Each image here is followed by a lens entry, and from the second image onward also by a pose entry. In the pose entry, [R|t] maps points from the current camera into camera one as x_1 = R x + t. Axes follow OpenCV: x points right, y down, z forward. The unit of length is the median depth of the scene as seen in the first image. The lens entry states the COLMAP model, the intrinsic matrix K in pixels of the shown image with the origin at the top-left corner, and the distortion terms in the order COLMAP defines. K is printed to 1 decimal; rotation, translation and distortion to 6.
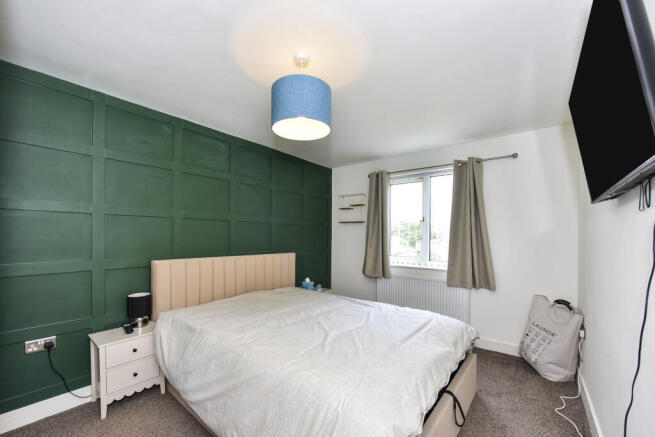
lens RADIAL K [[271.7, 0, 321.3], [0, 271.7, 229.7], [0, 0, 1]] dist [0.001330, 0.000030]
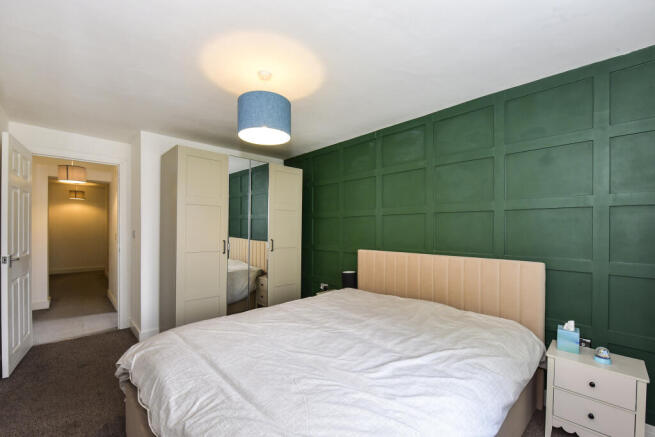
lens RADIAL K [[271.7, 0, 321.3], [0, 271.7, 229.7], [0, 0, 1]] dist [0.001330, 0.000030]
pose [[-0.129579, -0.002175, -0.991567, 0.735962], [0.021482, 0.999757, -0.005001, 0.020053], [0.991336, -0.021949, -0.129501, 0.998046]]
